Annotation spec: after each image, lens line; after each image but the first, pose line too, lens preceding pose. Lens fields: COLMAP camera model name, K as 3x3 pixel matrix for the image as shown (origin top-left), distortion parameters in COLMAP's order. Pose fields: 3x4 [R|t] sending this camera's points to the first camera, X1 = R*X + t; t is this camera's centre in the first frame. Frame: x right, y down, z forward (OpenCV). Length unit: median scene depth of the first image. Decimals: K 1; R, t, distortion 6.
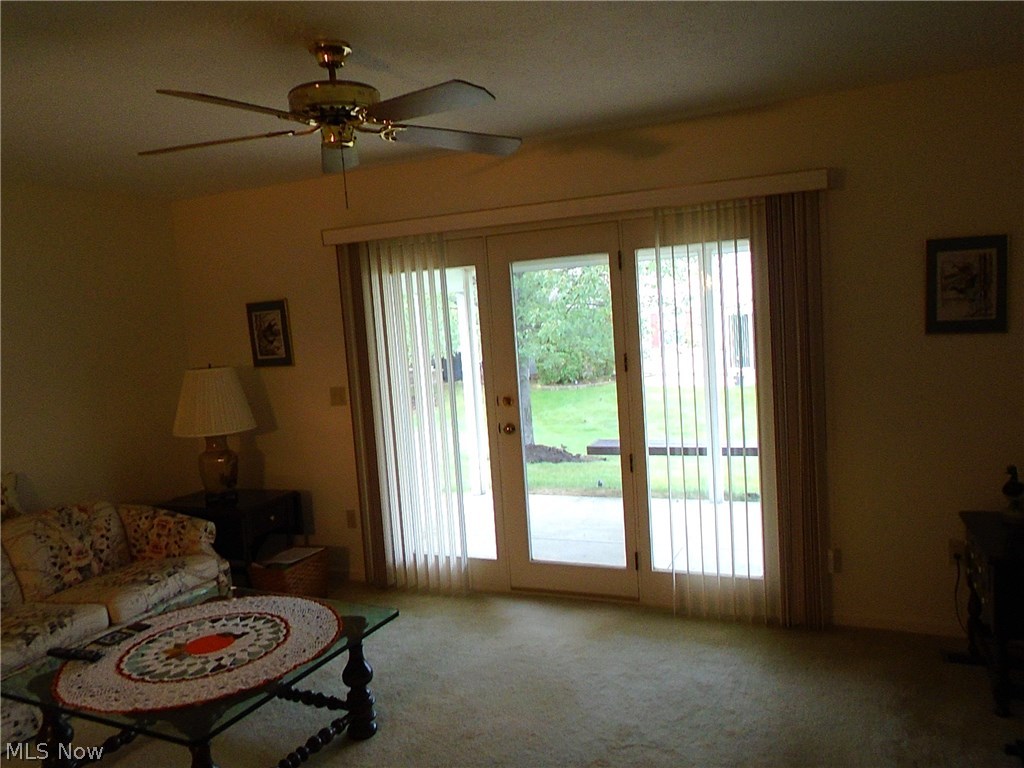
lens RADIAL K [[795.9, 0, 512.0], [0, 795.9, 384.0], [0, 0, 1]] dist [0.004626, 0.006857]
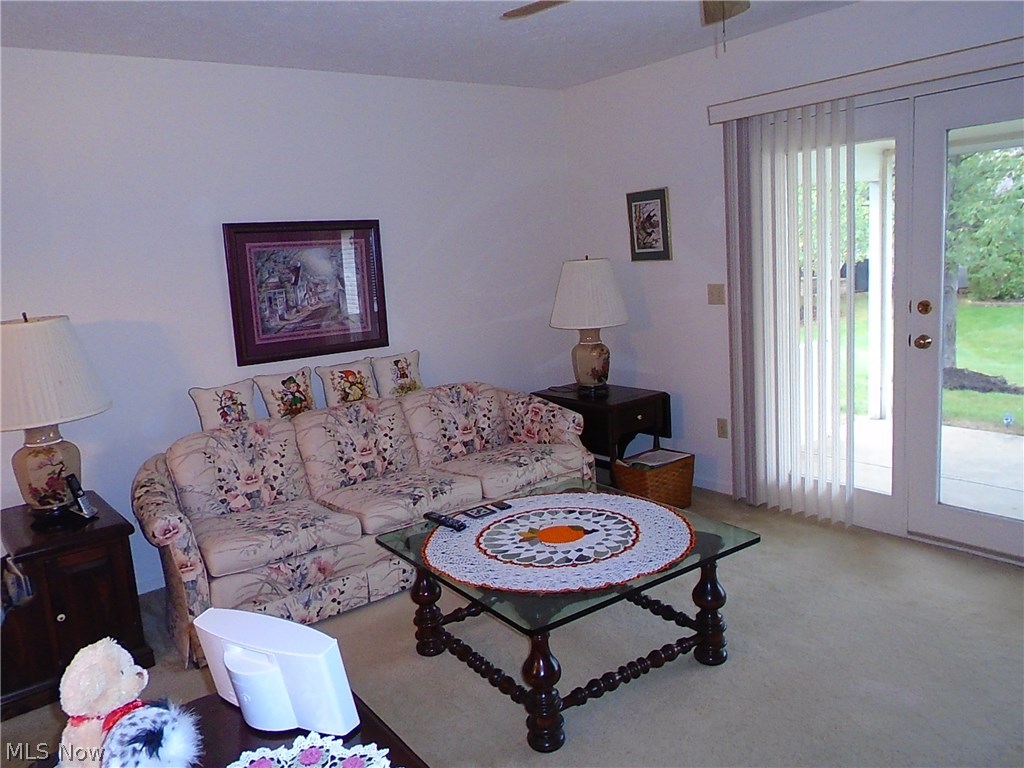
lens RADIAL K [[788.8, 0, 511.5], [0, 788.8, 371.0], [0, 0, 1]] dist [-0.007161, 0.047098]
pose [[0.882175, 0.084653, -0.463250, 0.002549], [-0.038100, 0.993316, 0.108960, 0.016013], [0.469378, -0.078472, 0.879504, 0.099987]]
